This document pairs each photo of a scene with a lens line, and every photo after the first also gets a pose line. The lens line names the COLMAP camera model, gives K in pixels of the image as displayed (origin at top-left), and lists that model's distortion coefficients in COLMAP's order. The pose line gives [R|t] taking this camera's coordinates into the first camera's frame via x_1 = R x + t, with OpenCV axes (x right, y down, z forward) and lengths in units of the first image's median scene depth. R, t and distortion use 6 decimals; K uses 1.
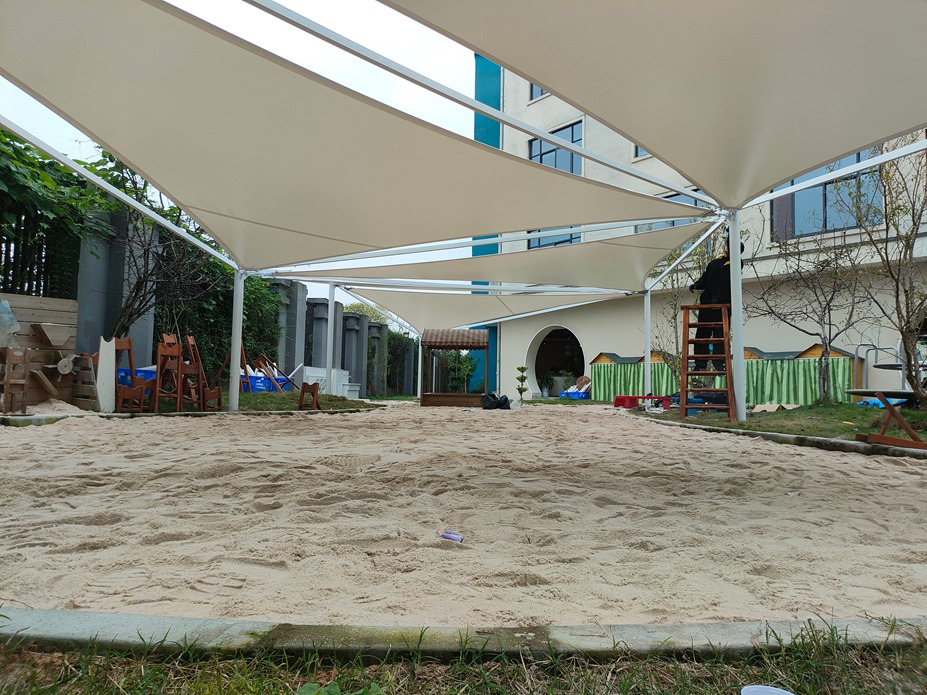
lens RADIAL K [[679.8, 0, 464.0], [0, 679.8, 342.3], [0, 0, 1]] dist [0.047942, -0.042588]
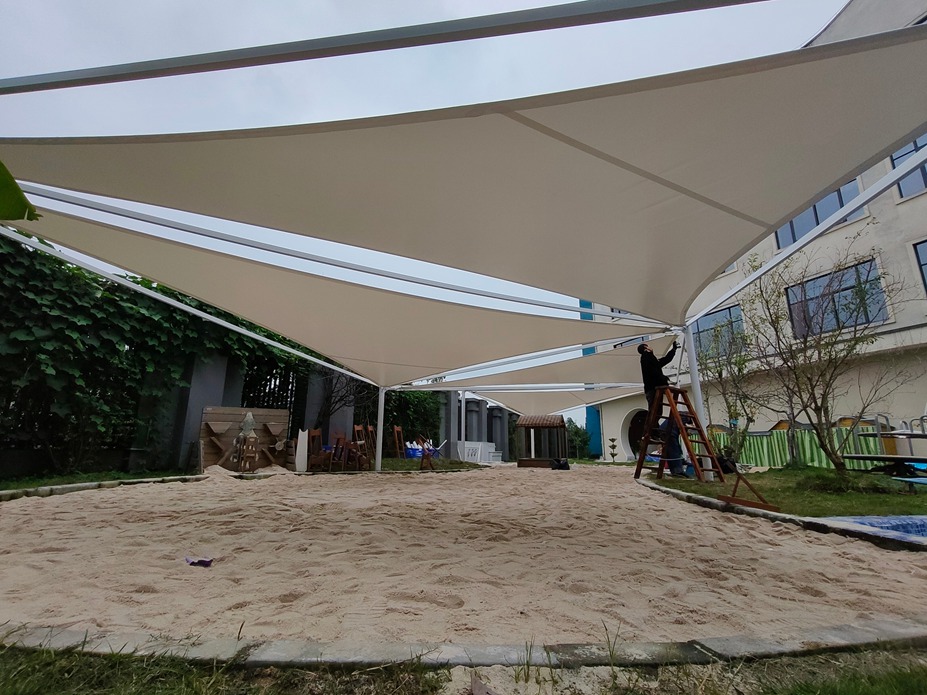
lens RADIAL K [[428.7, 0, 456.9], [0, 428.7, 343.1], [0, 0, 1]] dist [0.003942, 0.001255]
pose [[0.945892, -0.088824, -0.312088, 0.210580], [0.030404, 0.981834, -0.187292, -0.005308], [0.323054, 0.167669, 0.931409, 0.023428]]
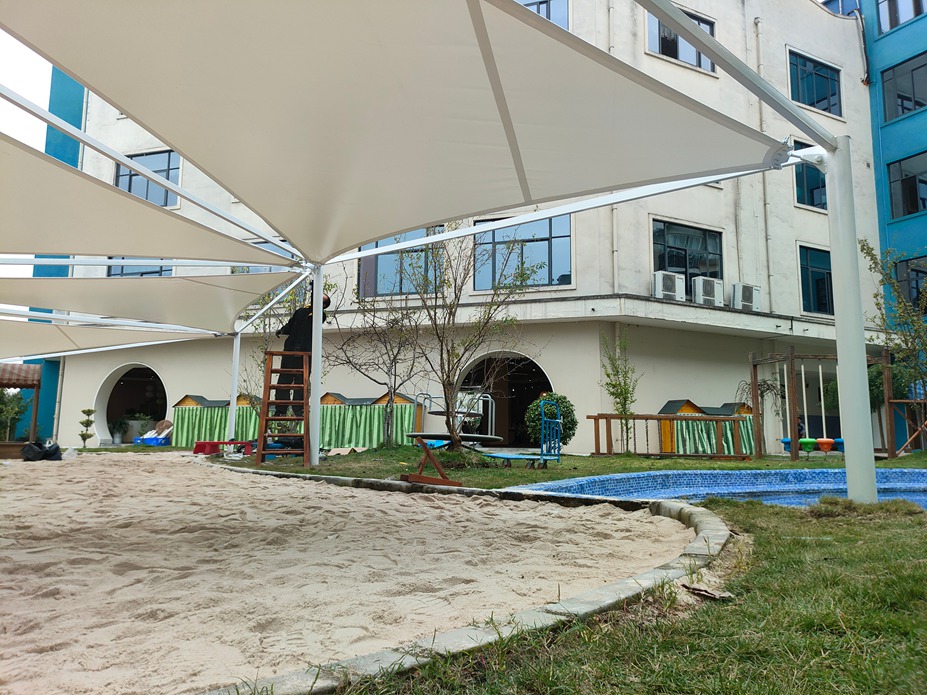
lens RADIAL K [[679.4, 0, 462.6], [0, 679.4, 329.7], [0, 0, 1]] dist [0.051751, -0.042714]
pose [[0.839870, 0.076782, 0.537329, 0.019381], [-0.032904, 0.995326, -0.090798, -0.003032], [-0.541789, 0.058578, 0.838471, -0.004727]]
